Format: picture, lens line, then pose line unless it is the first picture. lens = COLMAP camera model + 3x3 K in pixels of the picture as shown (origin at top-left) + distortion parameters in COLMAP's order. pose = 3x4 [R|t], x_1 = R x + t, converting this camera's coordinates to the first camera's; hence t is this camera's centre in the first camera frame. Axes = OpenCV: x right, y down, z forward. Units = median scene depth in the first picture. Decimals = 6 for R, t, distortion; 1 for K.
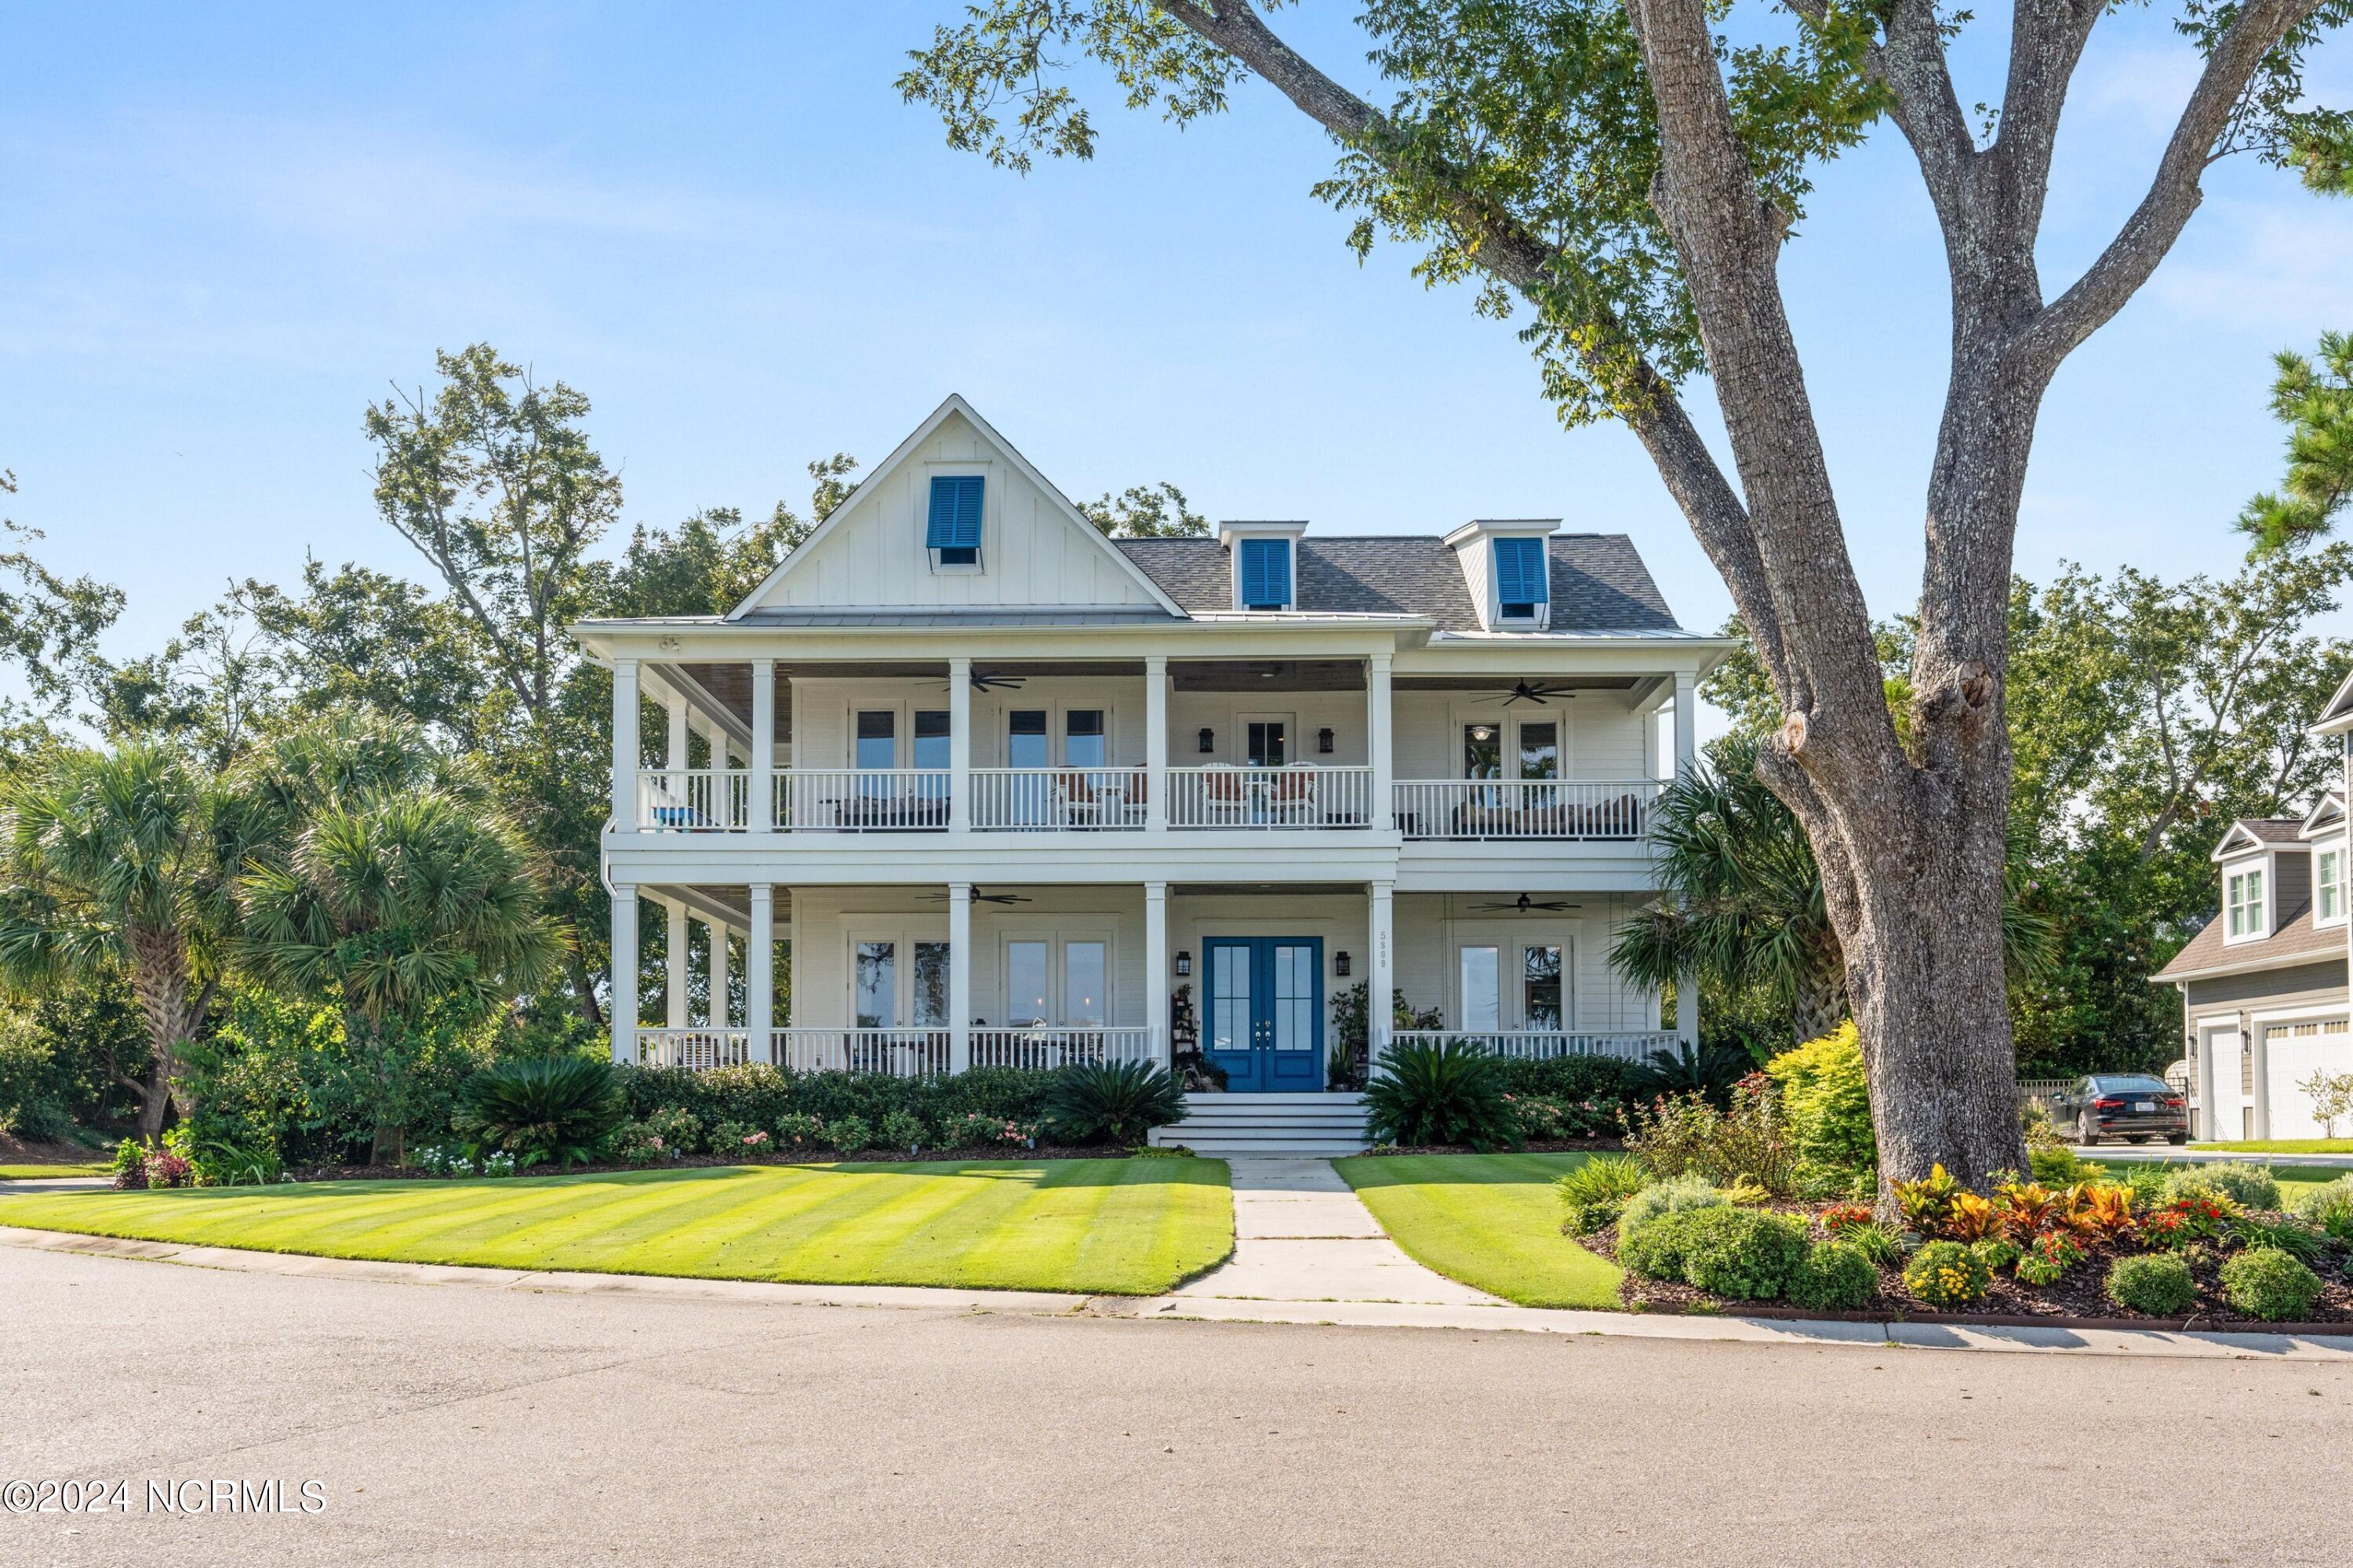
lens RADIAL K [[2684.2, 0, 1003.7], [0, 2684.2, 790.2], [0, 0, 1]] dist [0.028276, 0.044230]
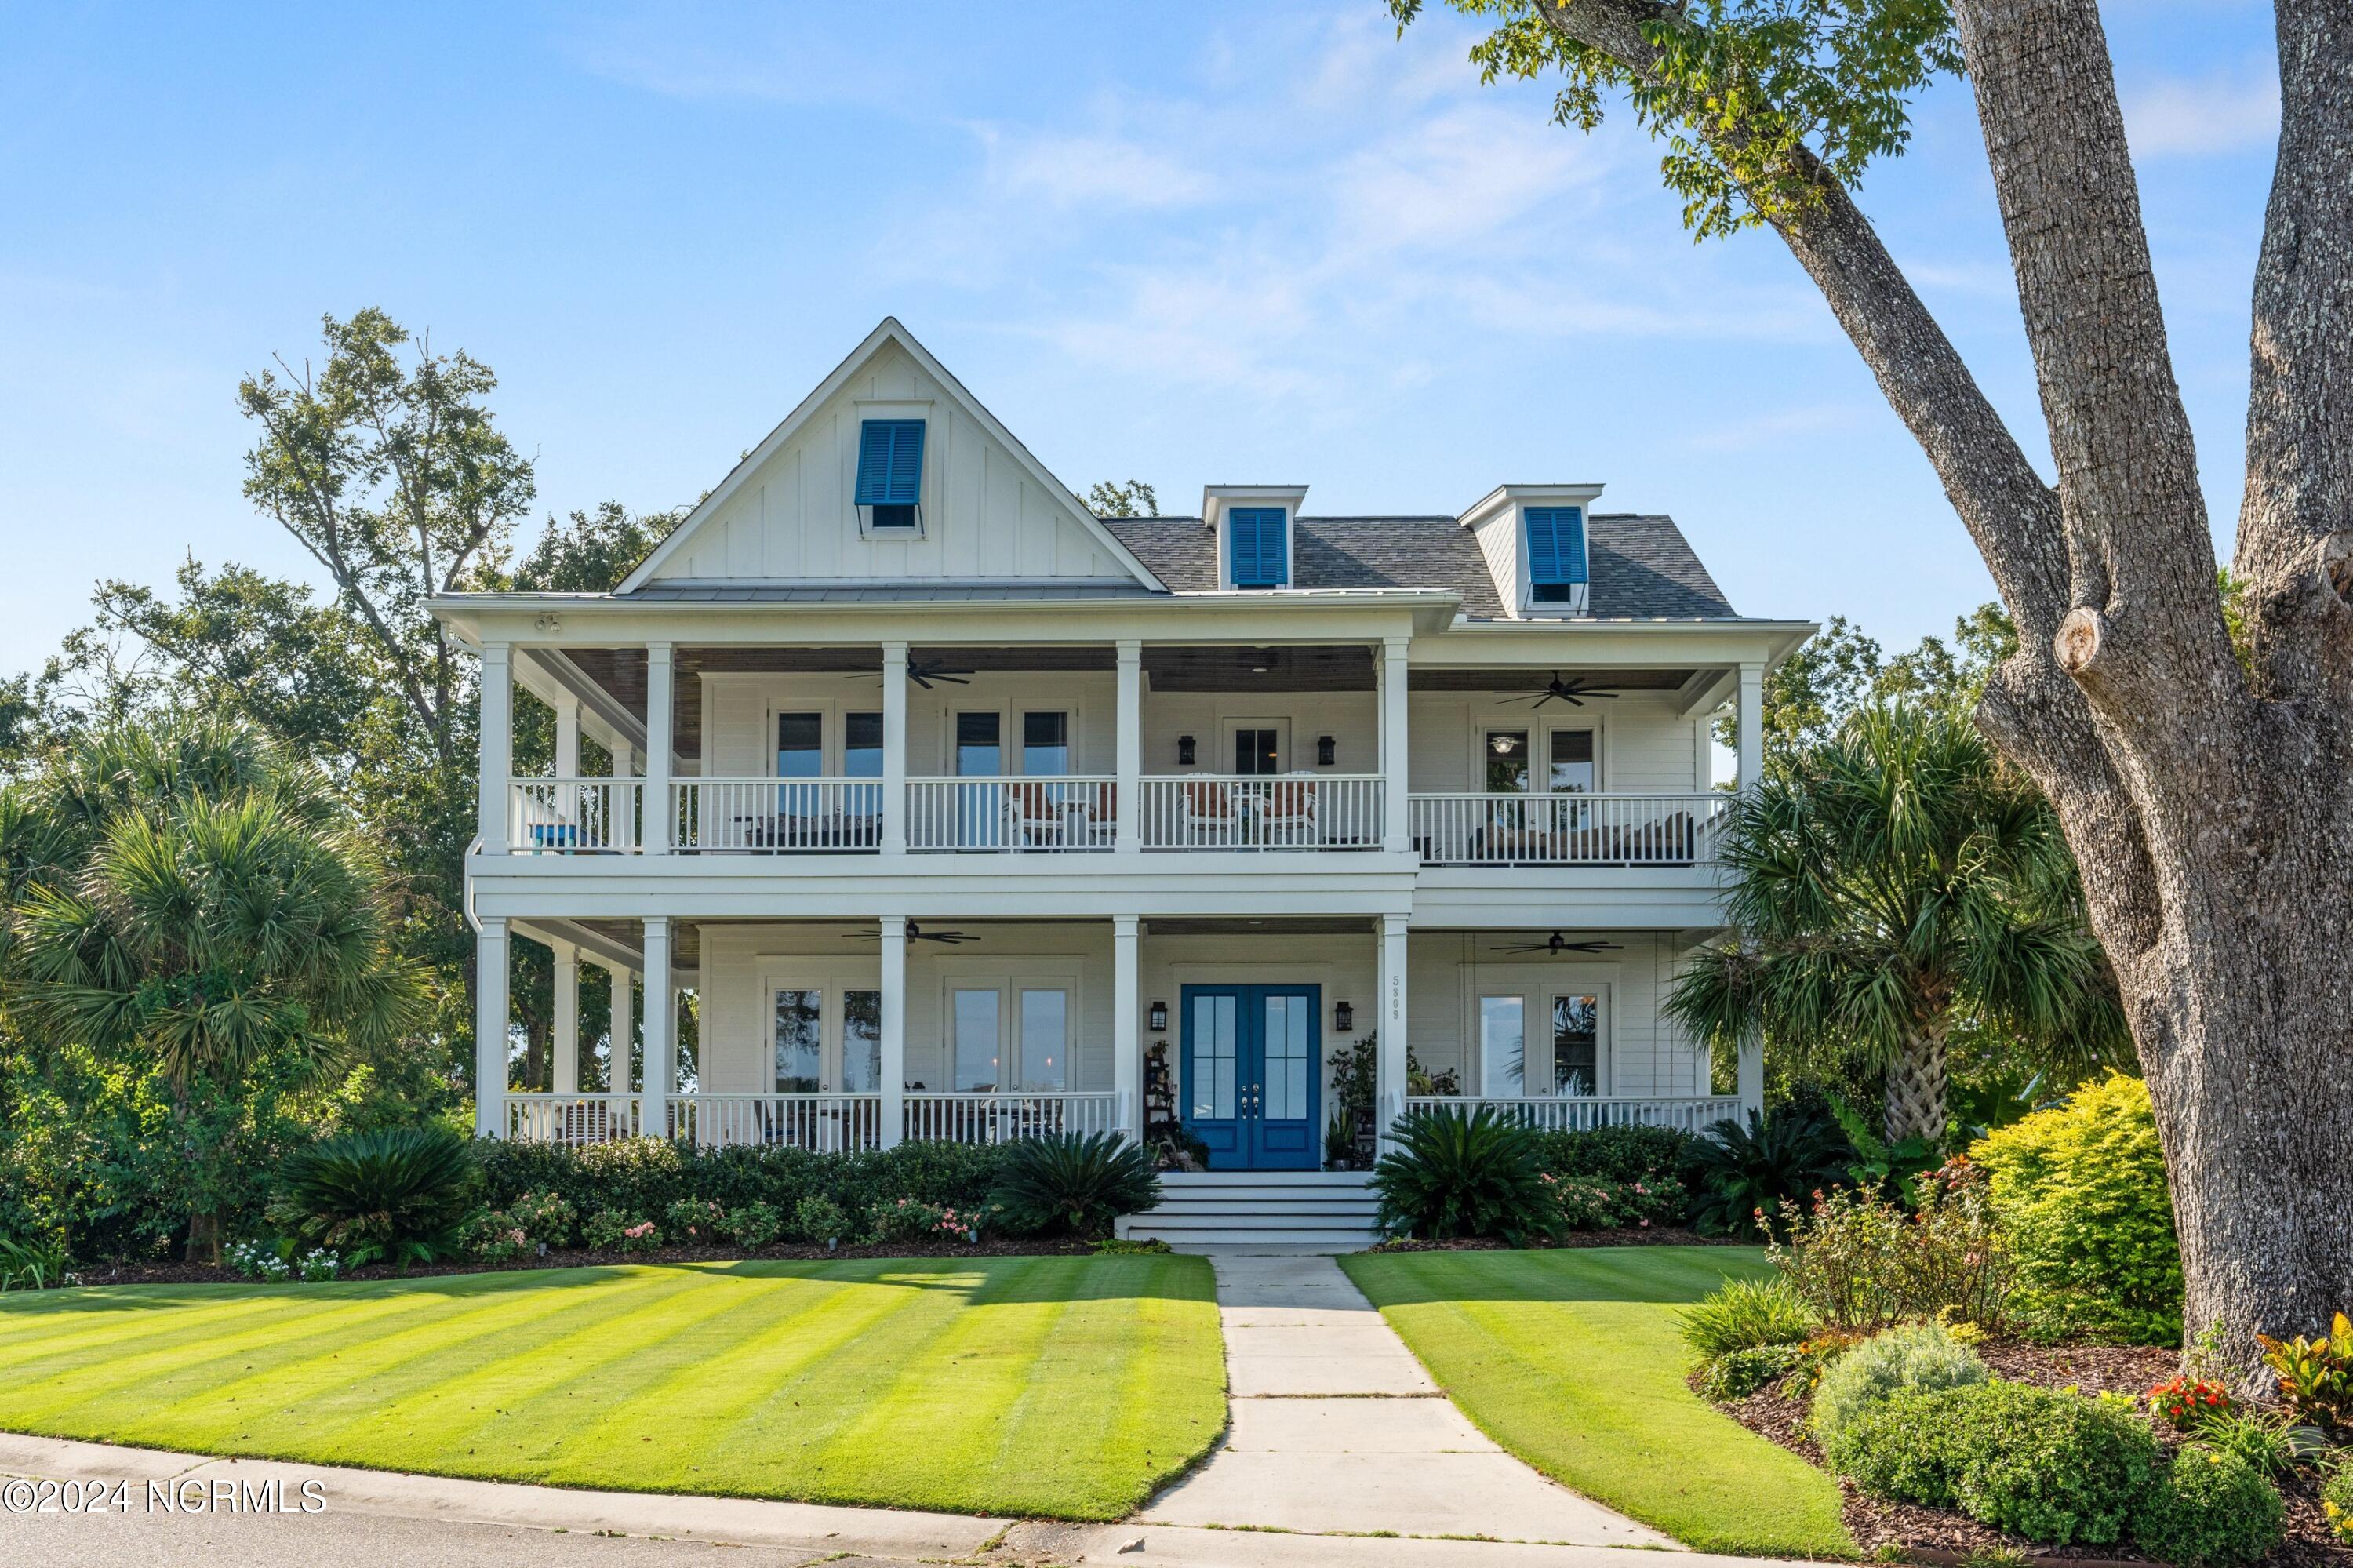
lens RADIAL K [[2686.0, 0, 1165.2], [0, 2686.0, 487.0], [0, 0, 1]] dist [0.014697, 0.001080]
pose [[0.997596, 0.015022, 0.067647, 0.009890], [-0.005908, 0.991104, -0.132959, 0.013023], [-0.069043, 0.132240, 0.988810, 0.150280]]
